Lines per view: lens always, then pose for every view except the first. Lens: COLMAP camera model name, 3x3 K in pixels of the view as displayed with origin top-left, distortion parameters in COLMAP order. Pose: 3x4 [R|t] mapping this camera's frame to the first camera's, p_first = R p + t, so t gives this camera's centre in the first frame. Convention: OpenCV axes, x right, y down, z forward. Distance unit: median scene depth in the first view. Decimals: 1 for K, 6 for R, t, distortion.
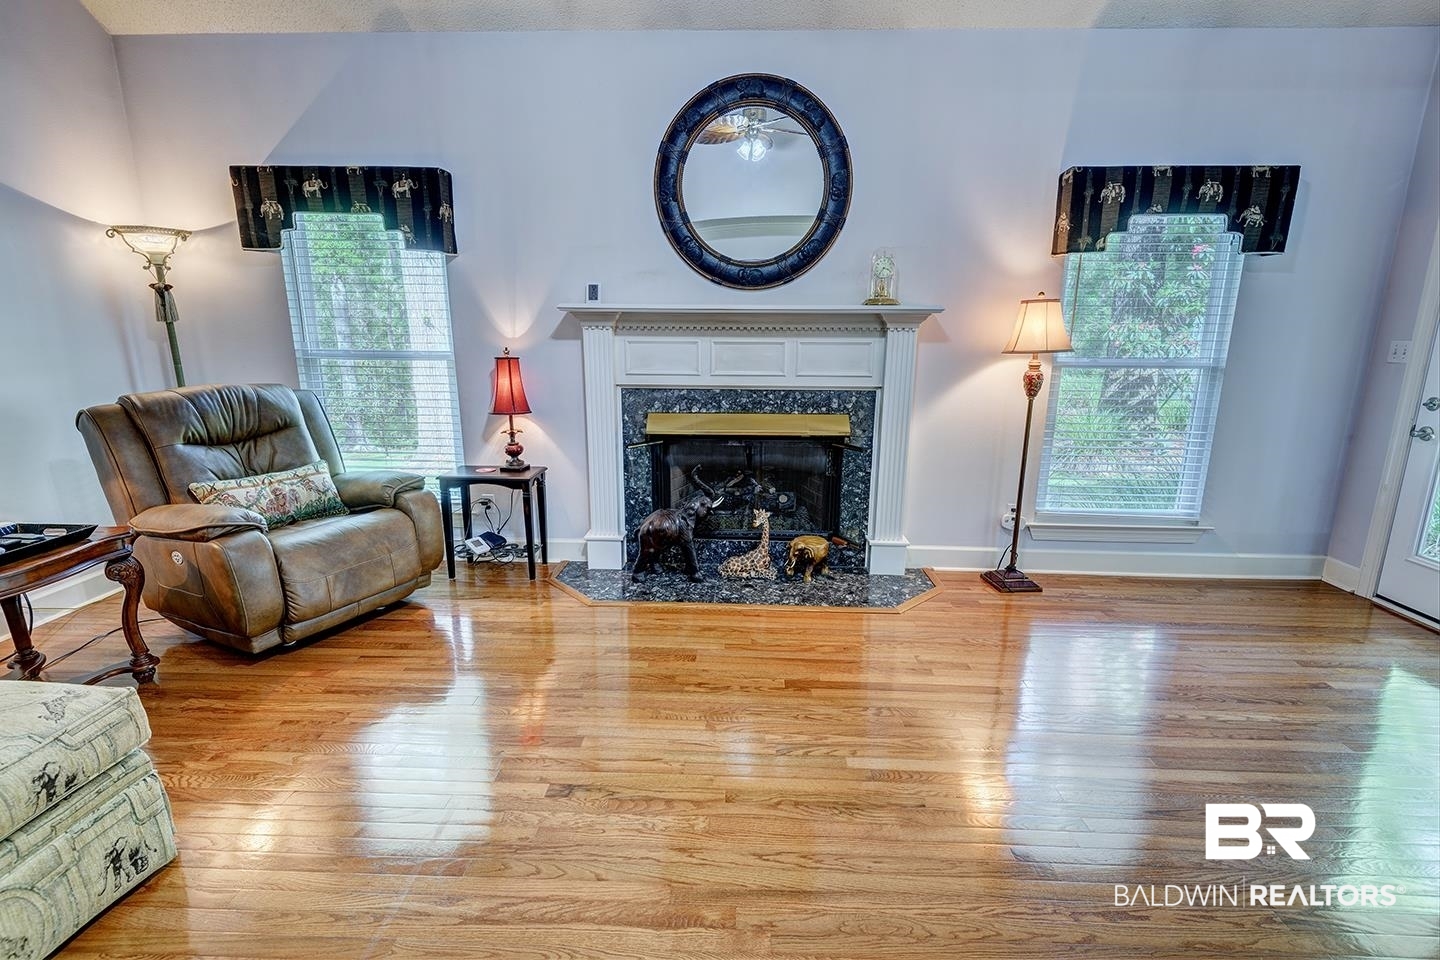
lens RADIAL K [[647.8, 0, 722.0], [0, 647.8, 480.2], [0, 0, 1]] dist [0.020220, -0.013278]
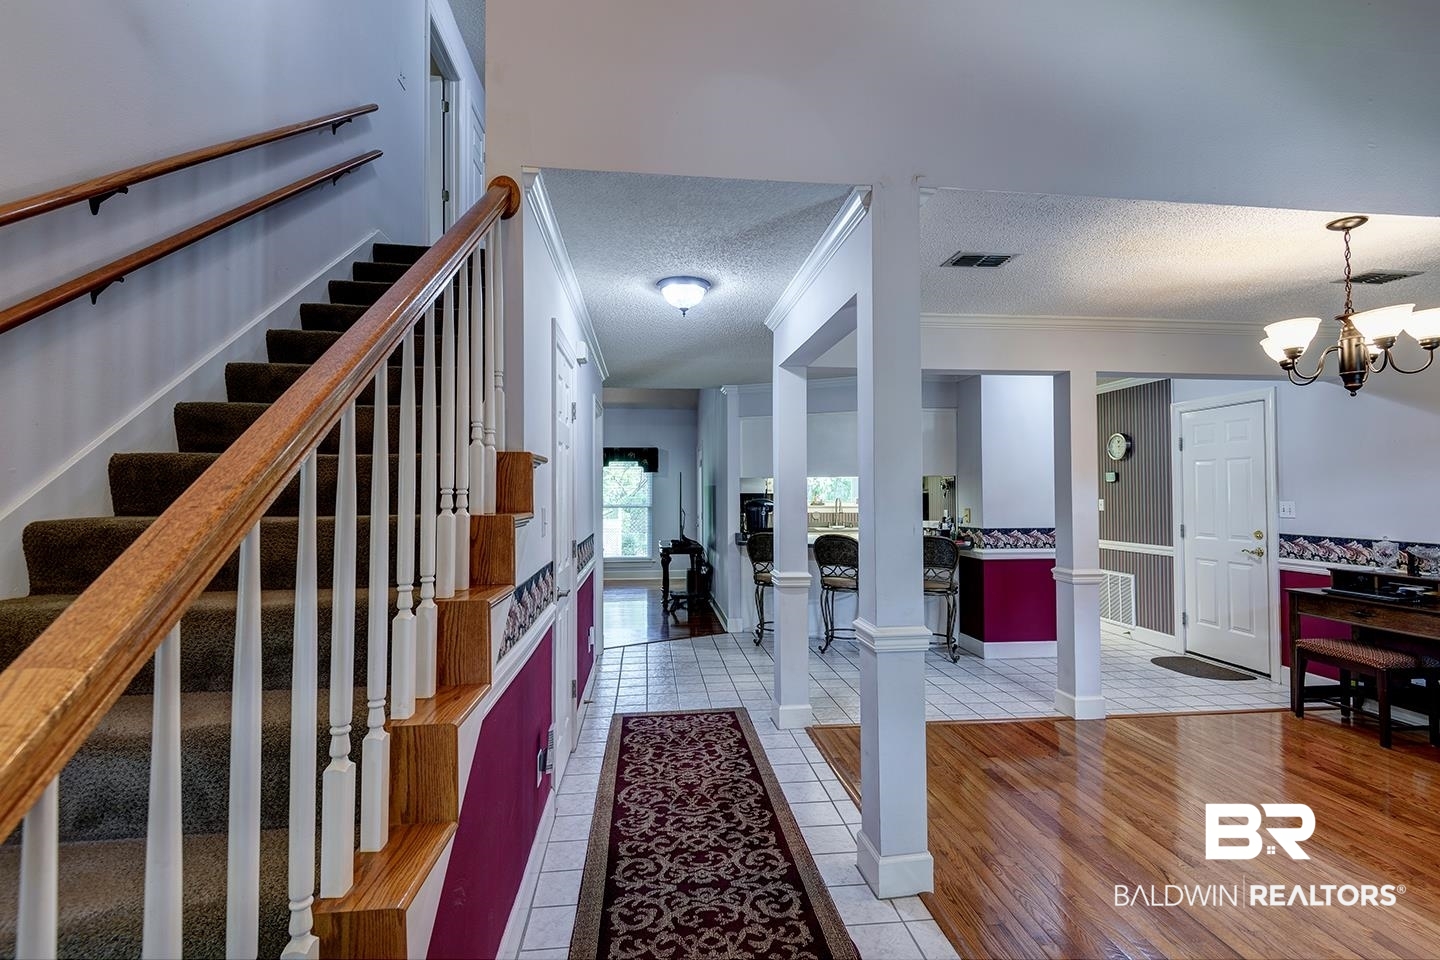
lens RADIAL K [[647.8, 0, 727.0], [0, 647.8, 480.2], [0, 0, 1]] dist [0.020220, -0.013278]
pose [[0.986689, -0.007313, 0.162455, 0.649118], [0.046388, 0.970140, -0.238070, 0.467345], [-0.155863, 0.242437, 0.957565, -2.096081]]
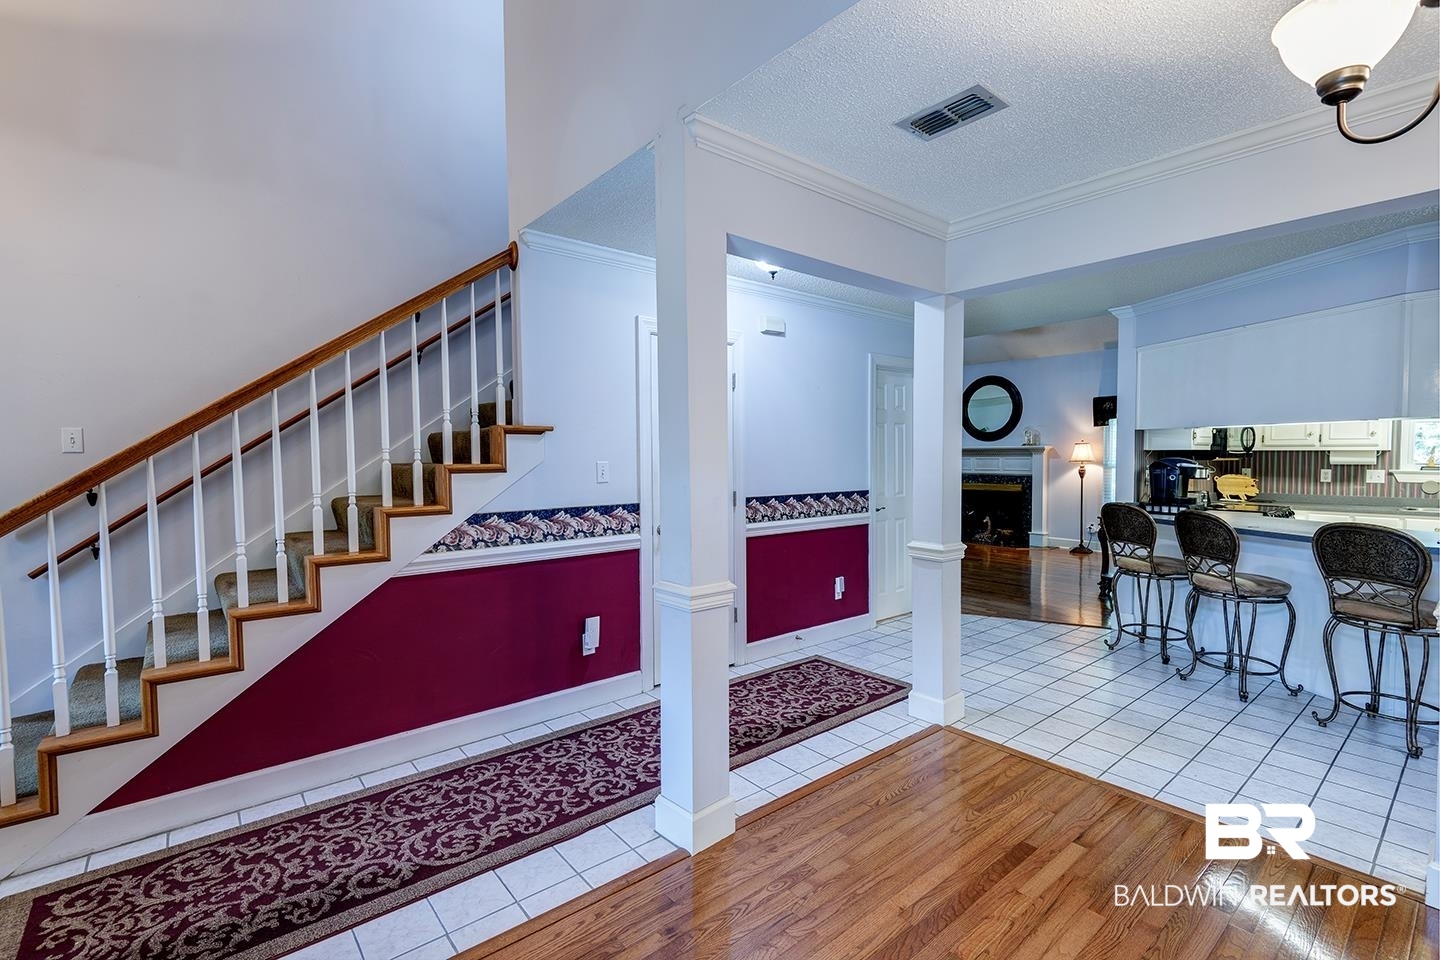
lens RADIAL K [[647.8, 0, 721.4], [0, 647.8, 477.3], [0, 0, 1]] dist [0.020220, -0.013278]
pose [[0.670614, 0.016202, -0.741630, 1.475543], [-0.156798, 0.980268, -0.120369, 0.428322], [0.725046, 0.197007, 0.659922, -1.866735]]
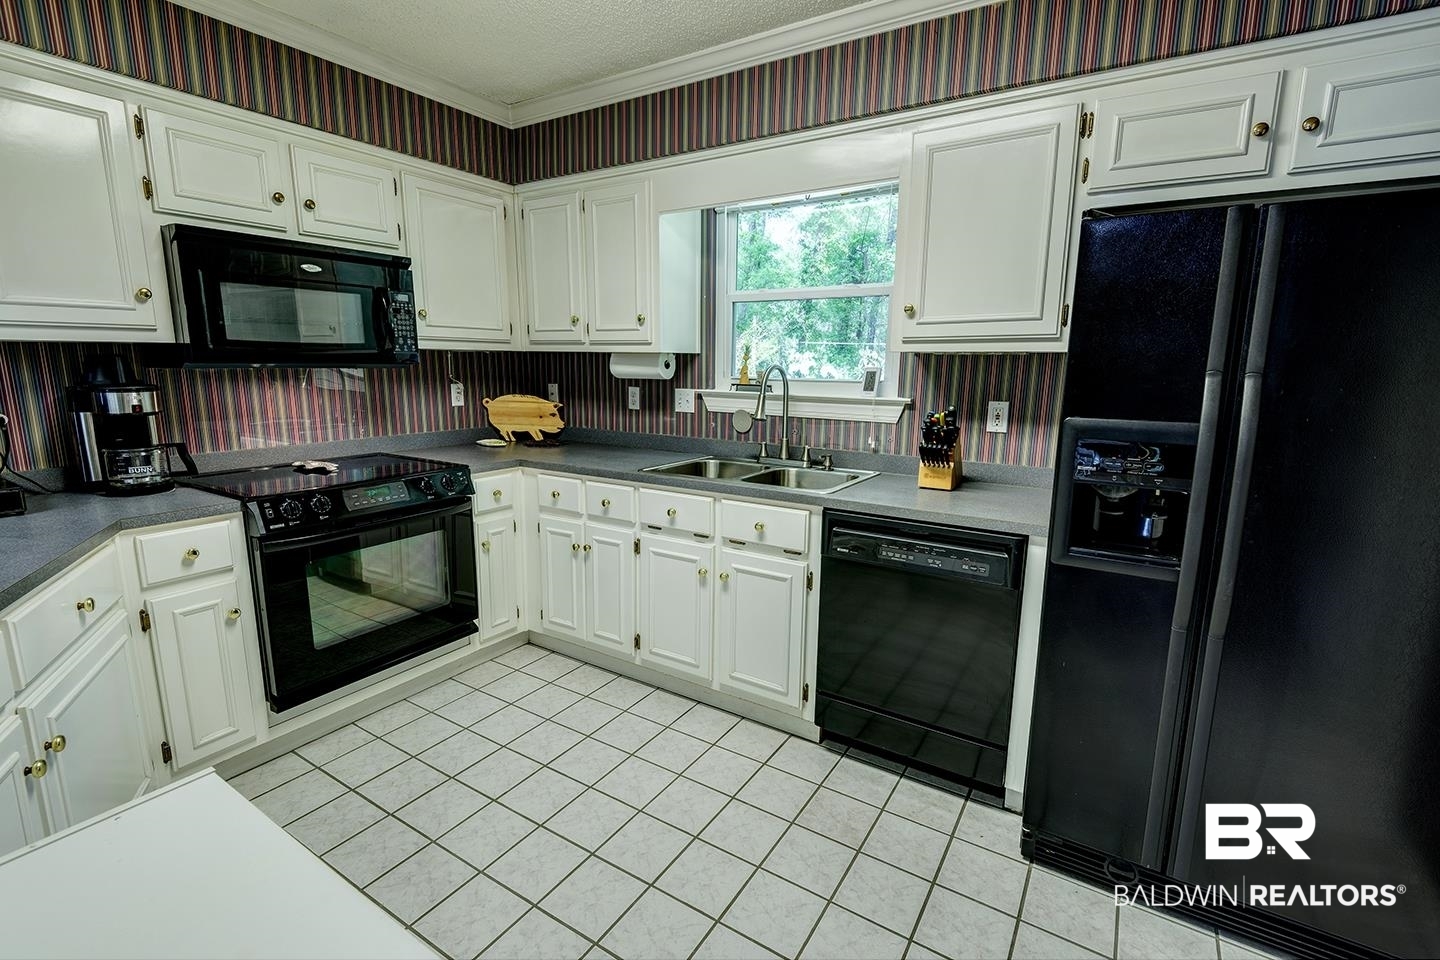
lens RADIAL K [[647.8, 0, 717.9], [0, 647.8, 480.0], [0, 0, 1]] dist [0.020220, -0.013278]
pose [[0.865806, 0.089607, -0.492292, 1.879201], [-0.113855, 0.993307, -0.019439, 0.085095], [0.487255, 0.072880, 0.870213, -0.316502]]
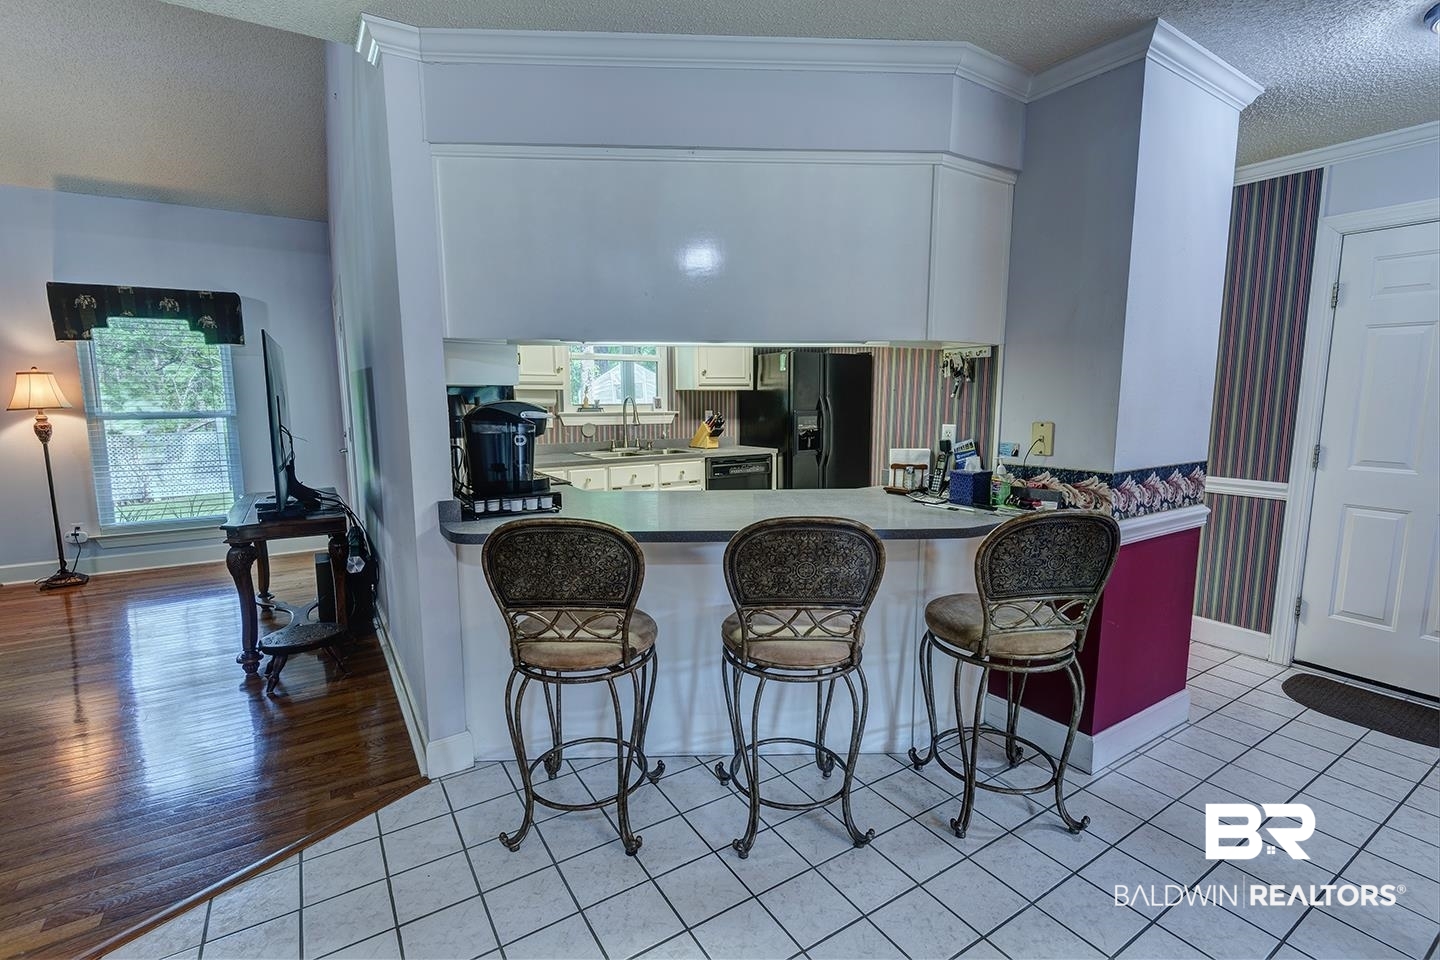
lens RADIAL K [[647.8, 0, 728.8], [0, 647.8, 476.4], [0, 0, 1]] dist [0.020220, -0.013278]
pose [[0.813661, -0.082759, 0.575419, 0.849791], [0.136179, 0.989408, -0.050261, 0.207442], [-0.565165, 0.119255, 0.816313, -0.913936]]
